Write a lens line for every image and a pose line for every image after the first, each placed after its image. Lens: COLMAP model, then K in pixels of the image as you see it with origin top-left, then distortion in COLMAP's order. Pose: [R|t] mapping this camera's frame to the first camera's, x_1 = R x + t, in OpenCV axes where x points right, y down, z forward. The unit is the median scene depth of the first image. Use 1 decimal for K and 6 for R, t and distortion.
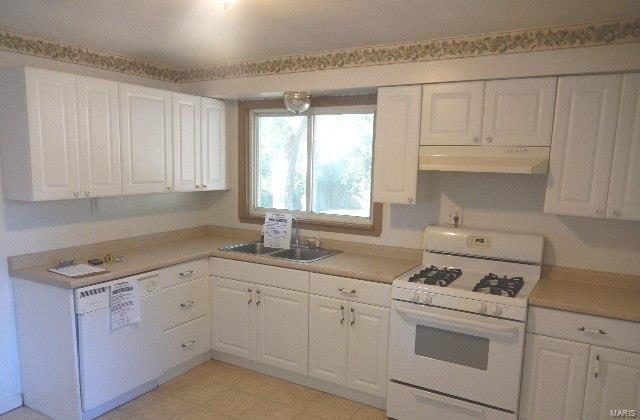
lens RADIAL K [[464.1, 0, 320.7], [0, 464.1, 225.8], [0, 0, 1]] dist [-0.004414, -0.000682]
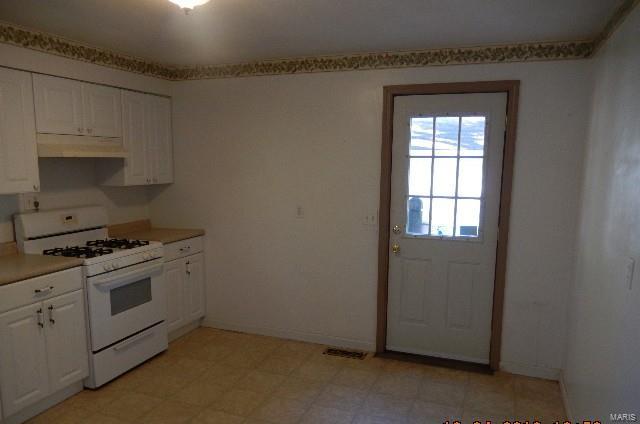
lens RADIAL K [[475.2, 0, 320.0], [0, 475.2, 212.0], [0, 0, 1]] dist [0.000863, 0.000217]
pose [[-0.126947, -0.138290, 0.982222, -0.957342], [0.131801, 0.979101, 0.154886, -0.088837], [-0.983114, 0.149120, -0.106067, 0.558643]]
